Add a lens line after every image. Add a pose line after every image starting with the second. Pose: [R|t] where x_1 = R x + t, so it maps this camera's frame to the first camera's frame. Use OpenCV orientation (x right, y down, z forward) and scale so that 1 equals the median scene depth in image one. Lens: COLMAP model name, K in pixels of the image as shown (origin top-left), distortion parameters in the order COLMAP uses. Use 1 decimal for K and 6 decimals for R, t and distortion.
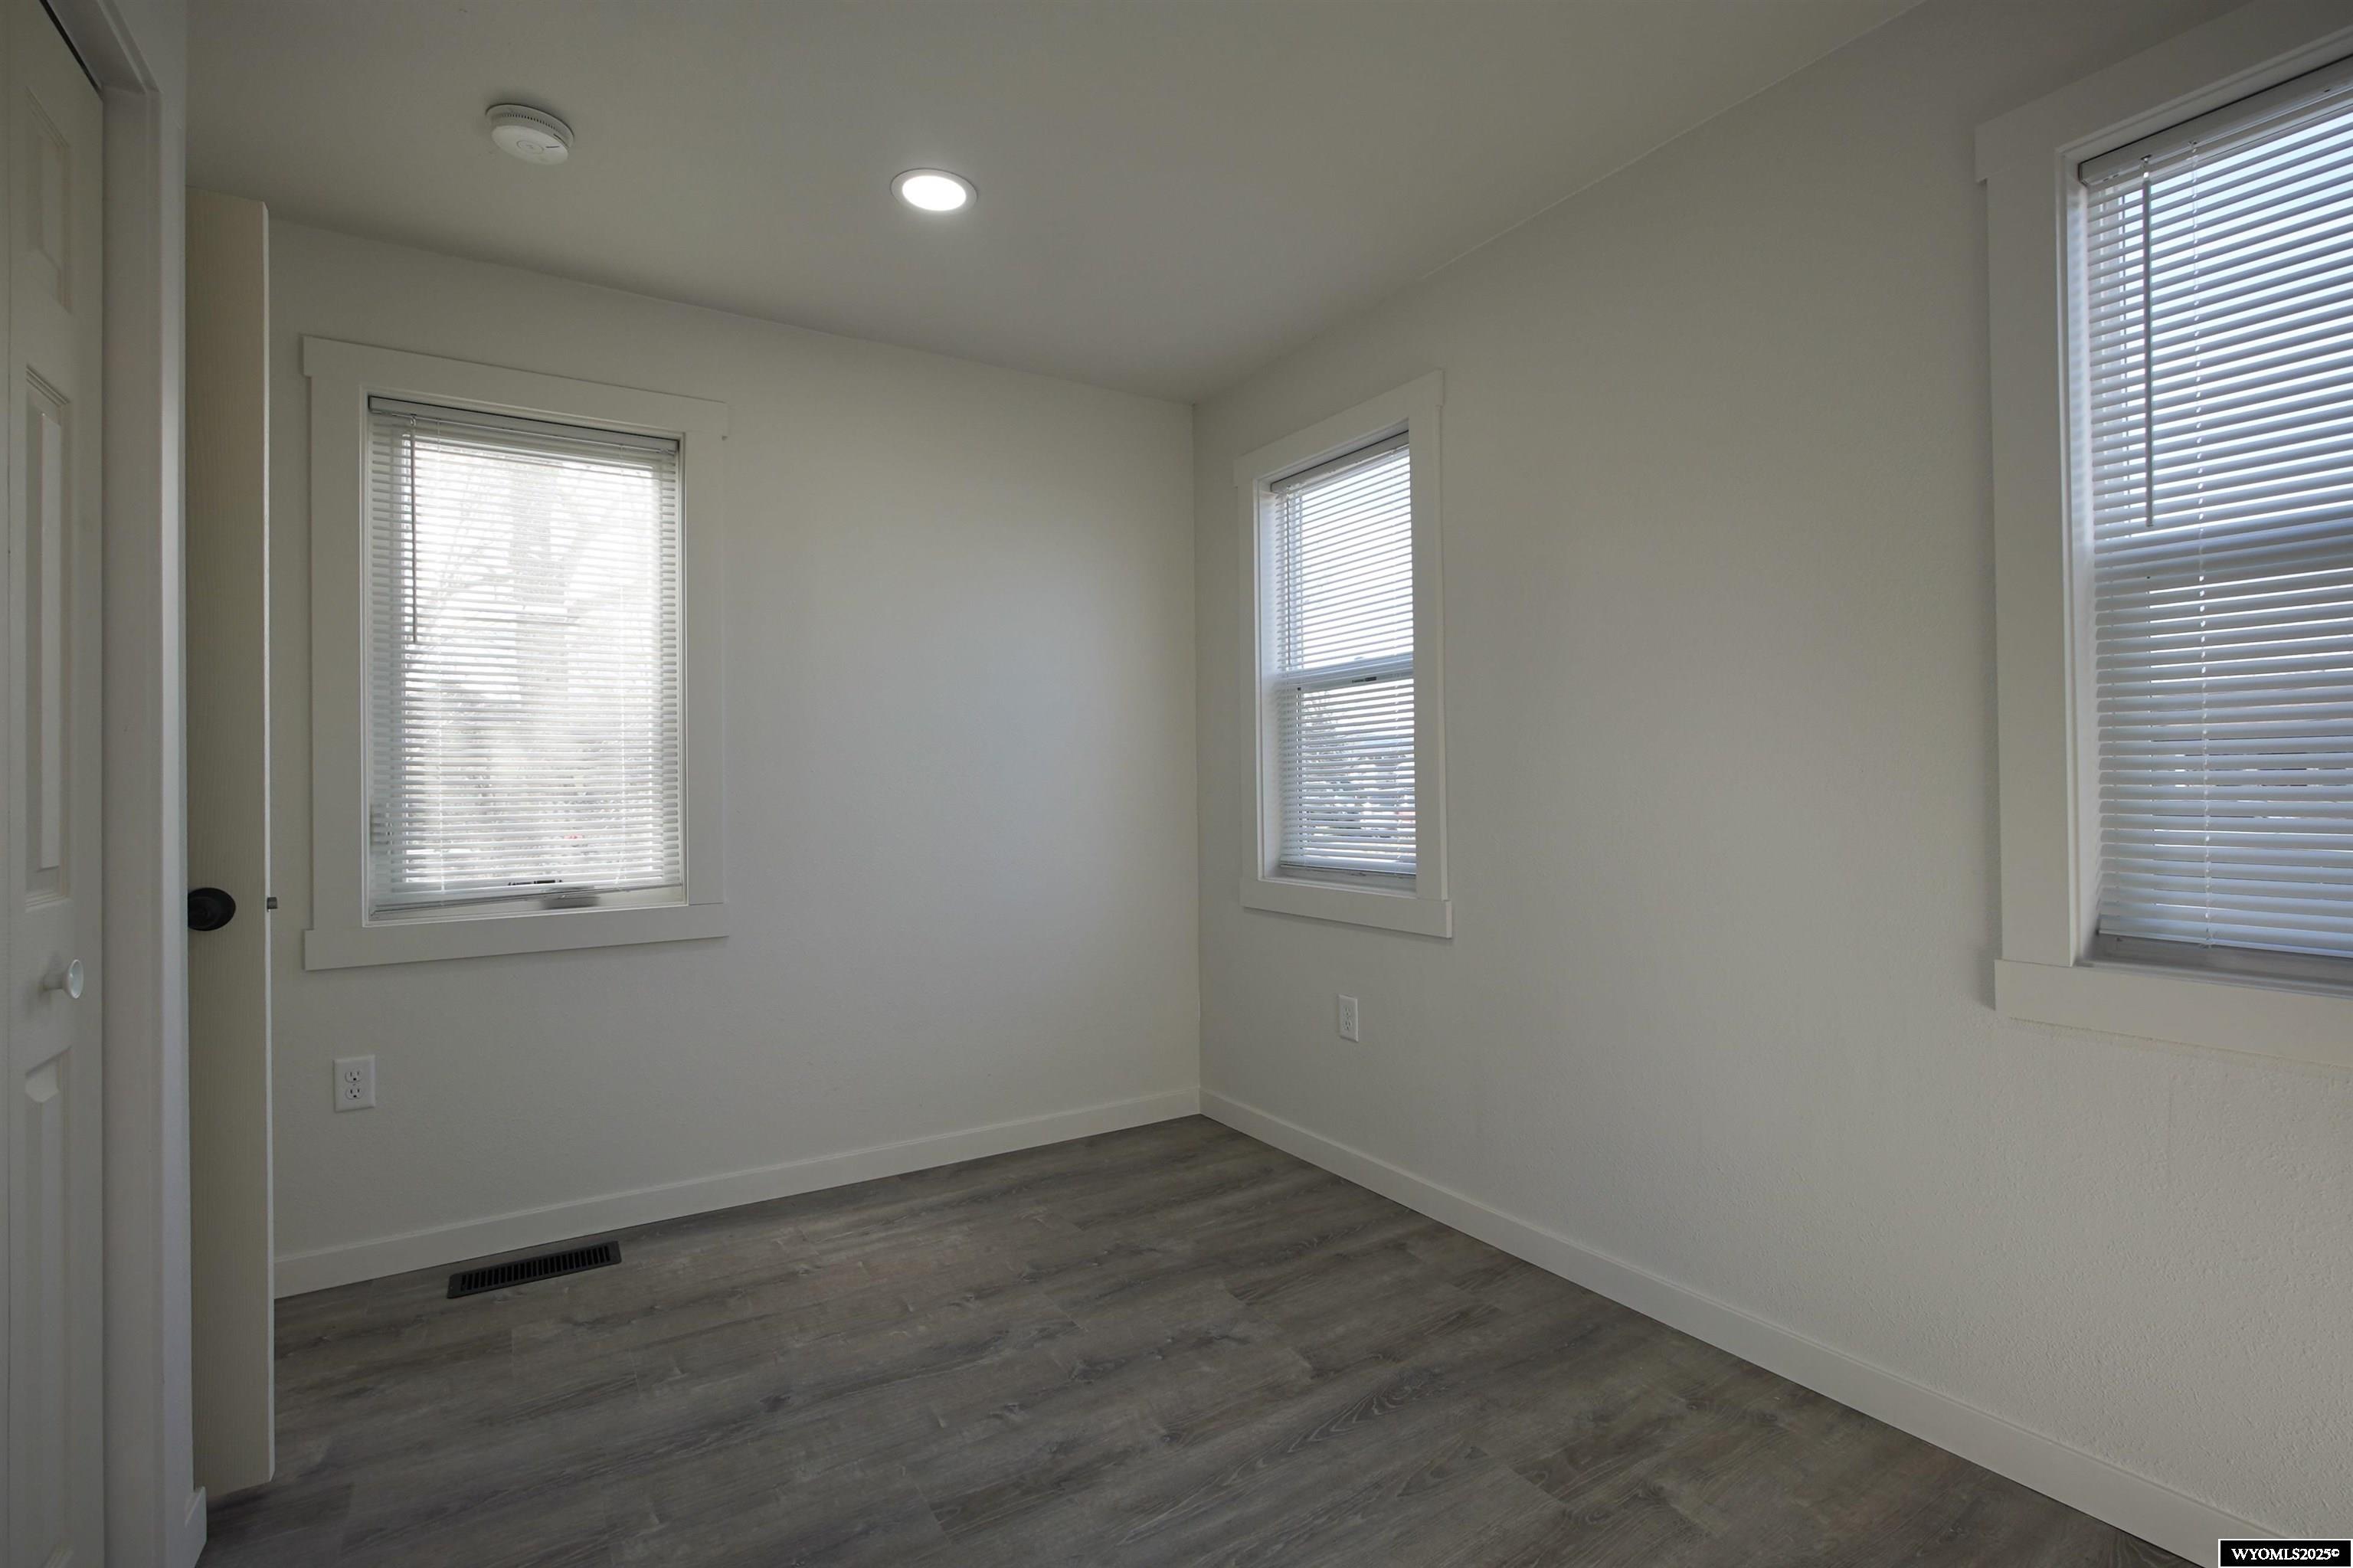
lens RADIAL K [[1064.2, 0, 1156.7], [0, 1064.2, 761.8], [0, 0, 1]] dist [-0.026295, 0.017030]
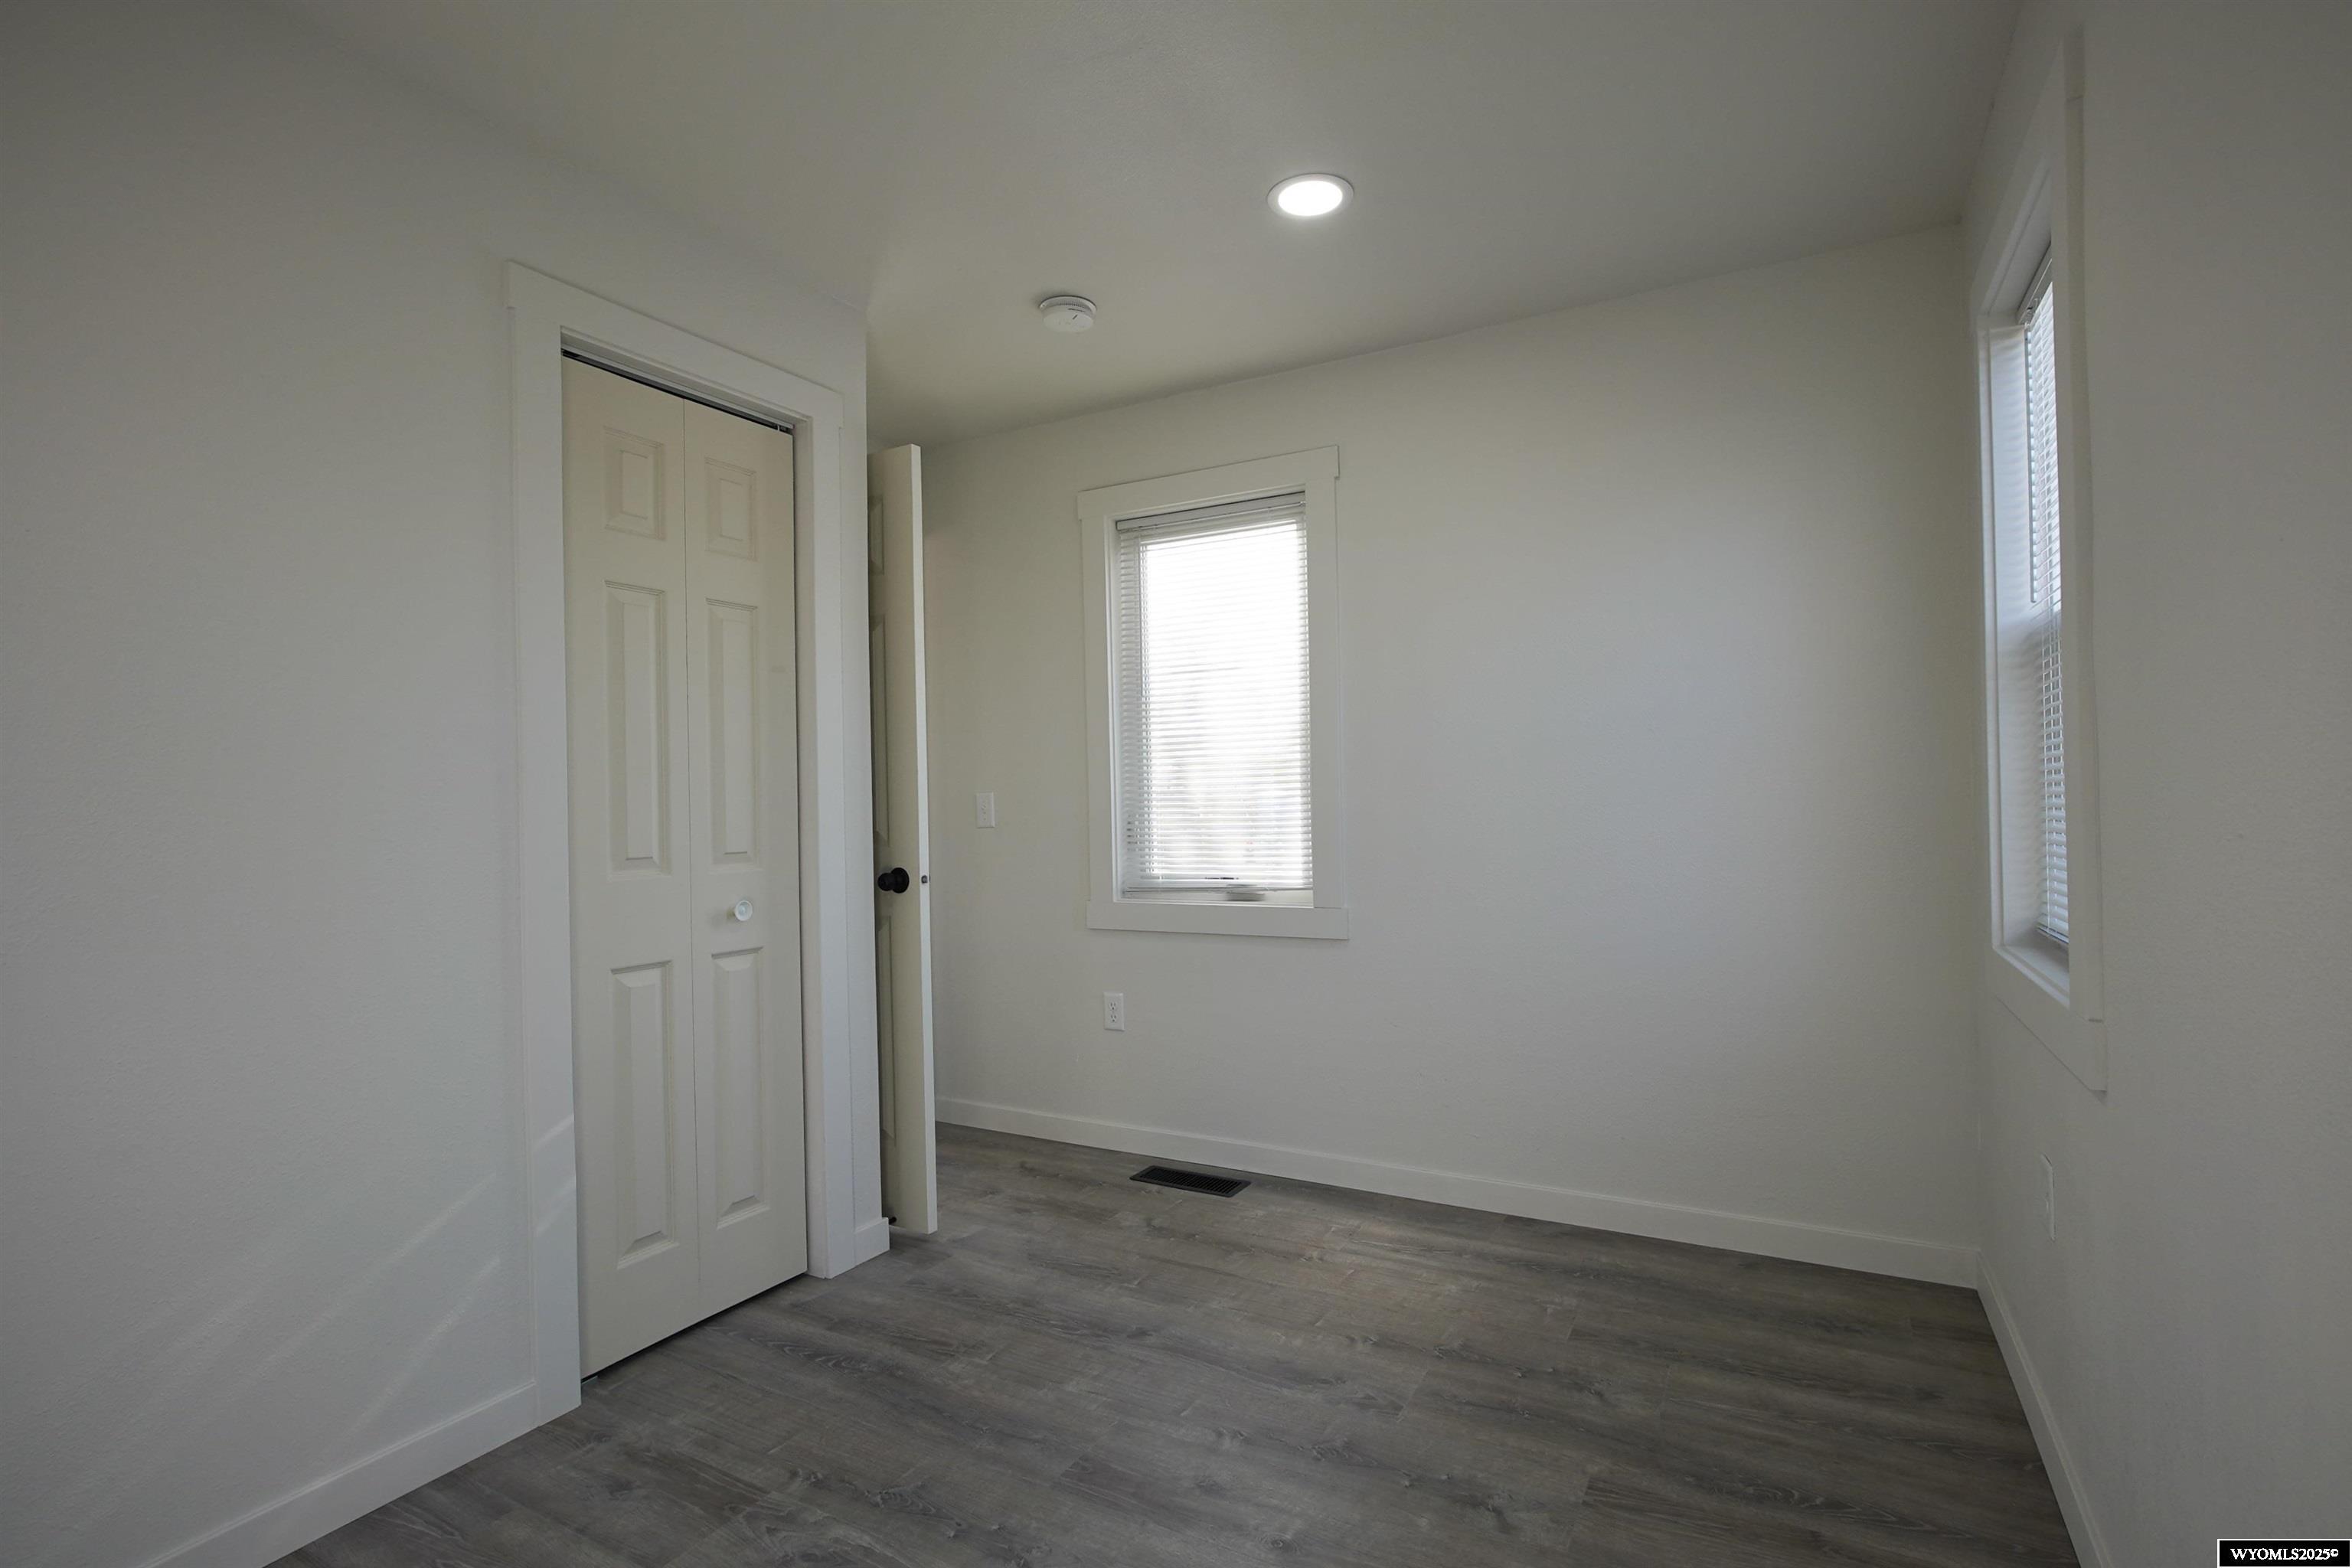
lens RADIAL K [[1079.0, 0, 1173.5], [0, 1079.0, 787.9], [0, 0, 1]] dist [-0.018838, 0.010244]
pose [[0.507741, -0.005979, -0.861489, 0.535941], [0.030055, 0.999490, 0.010778, -0.008976], [0.860986, -0.031365, 0.507661, 0.343116]]
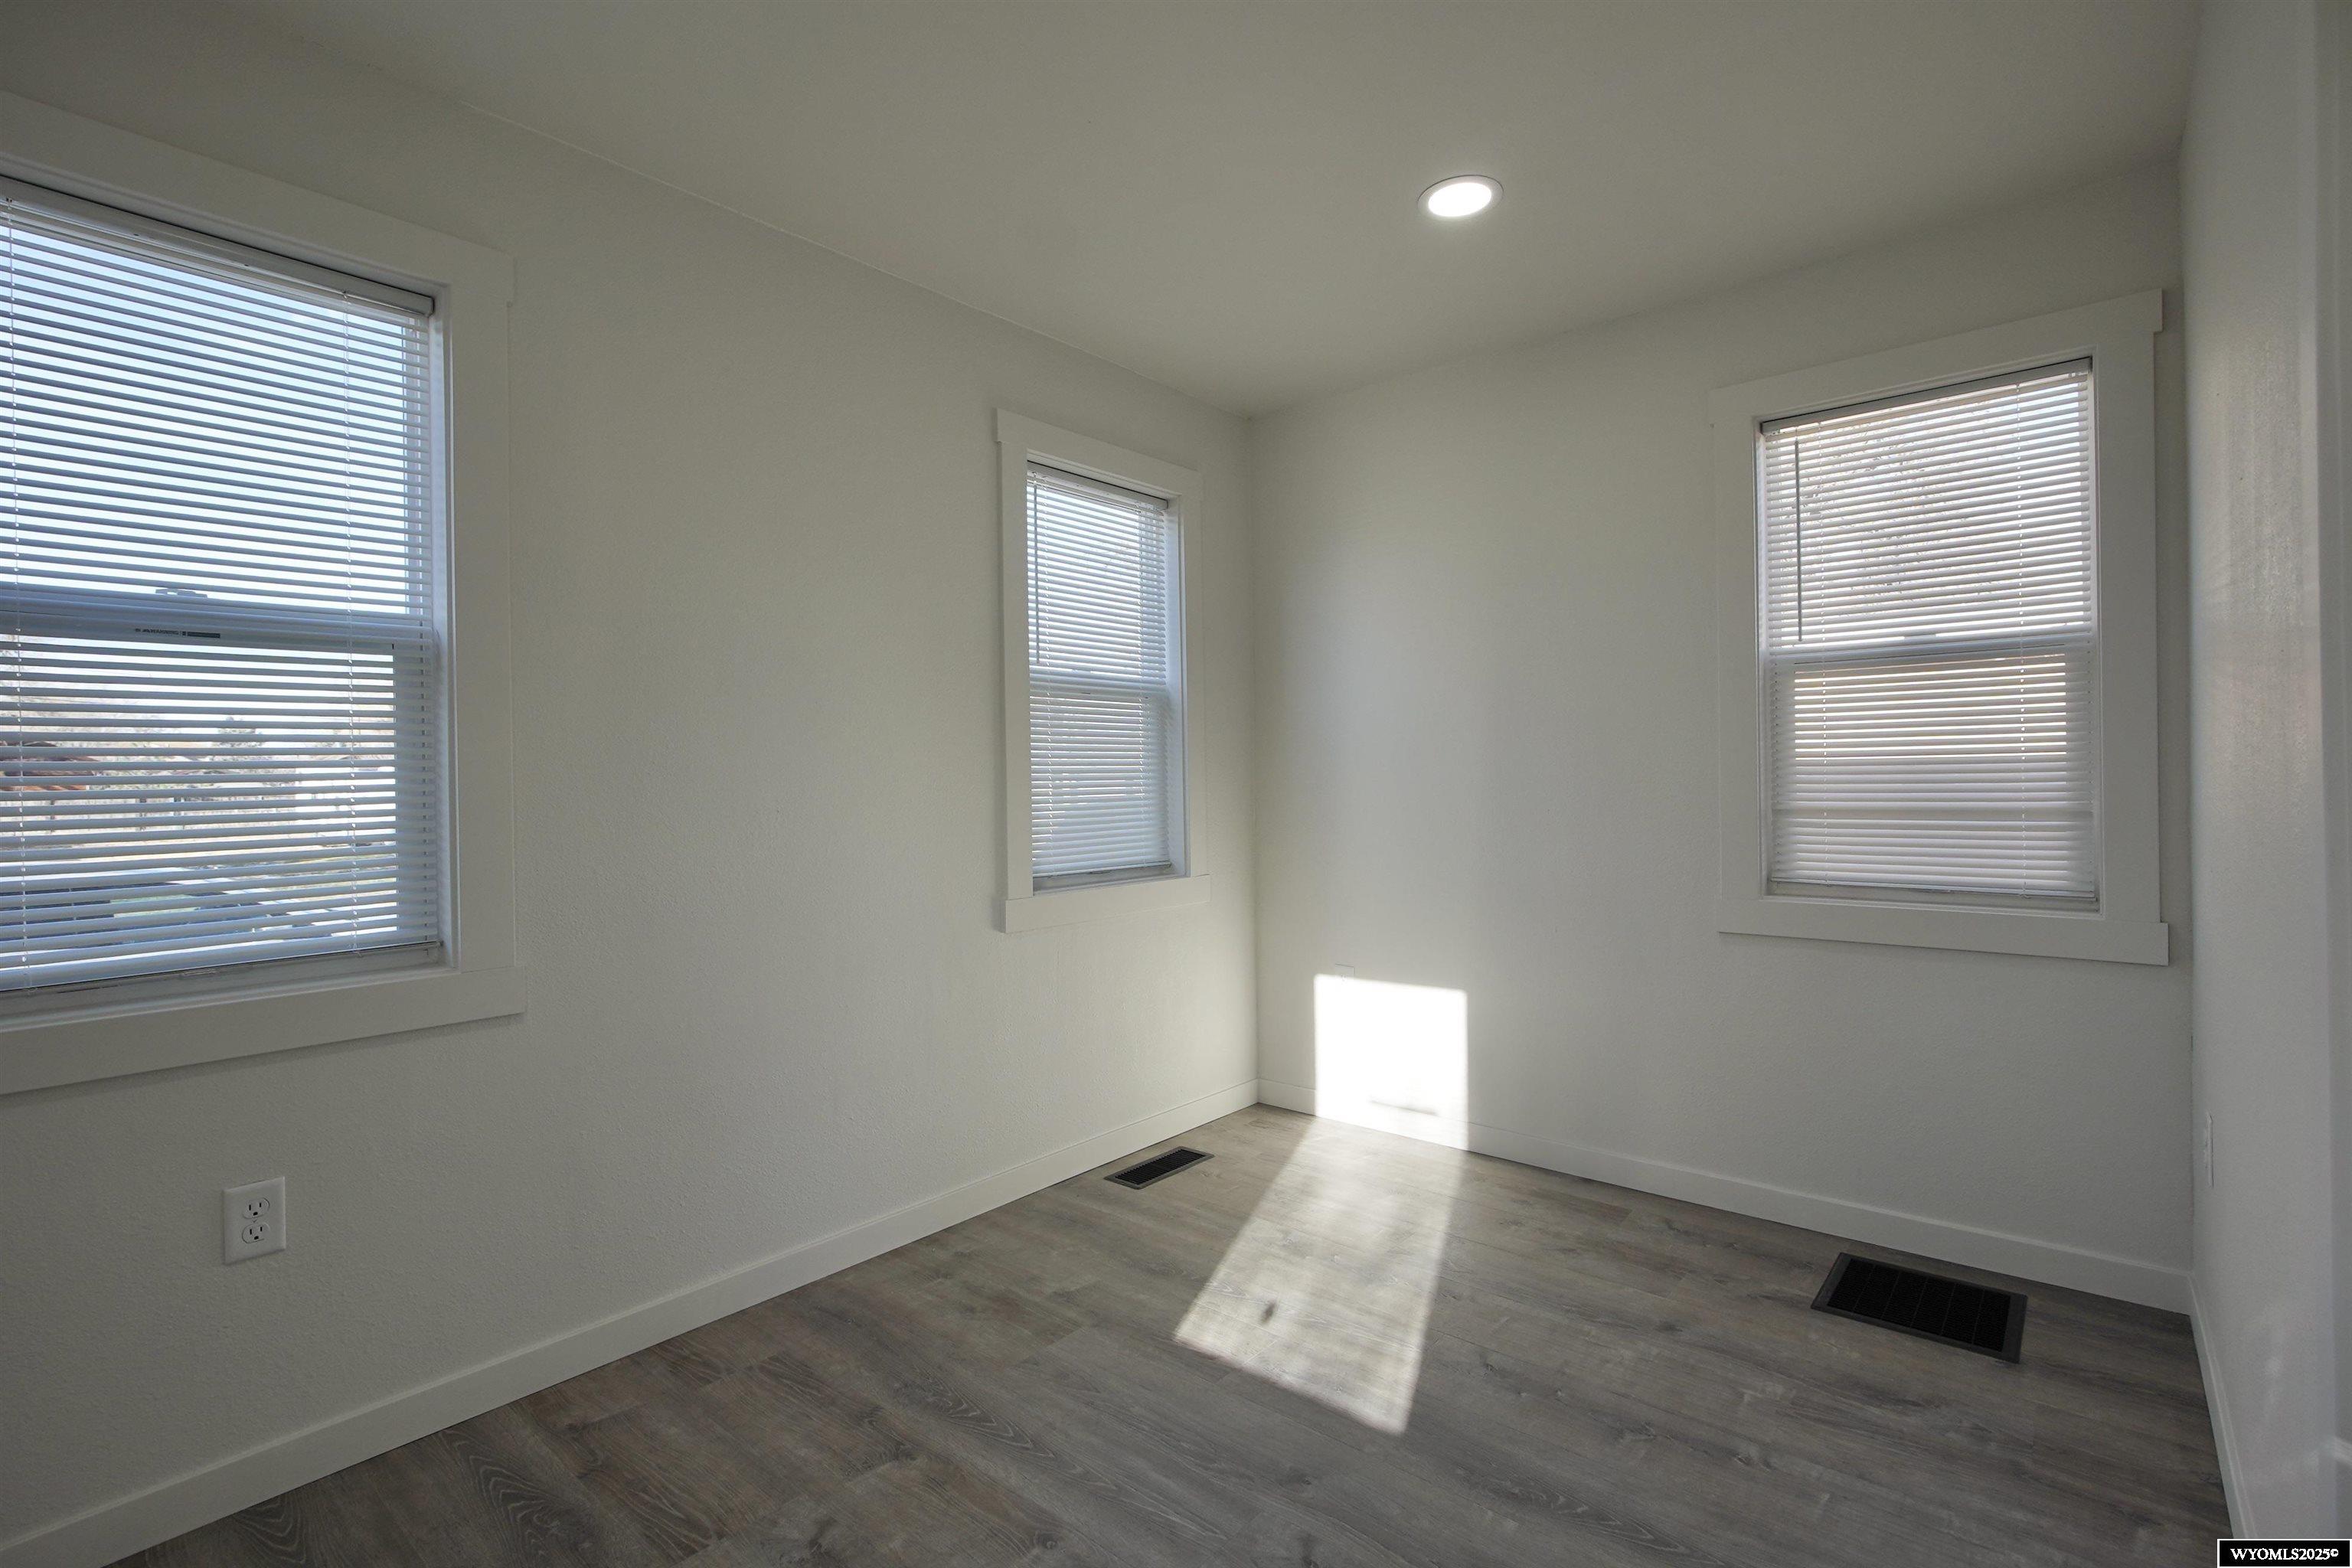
lens RADIAL K [[1079.0, 0, 1173.5], [0, 1079.0, 787.9], [0, 0, 1]] dist [-0.018838, 0.010244]
pose [[-0.295920, 0.010916, 0.955150, -0.627355], [0.001788, 0.999939, -0.010874, 0.015899], [-0.955211, -0.001510, -0.295922, 0.832320]]
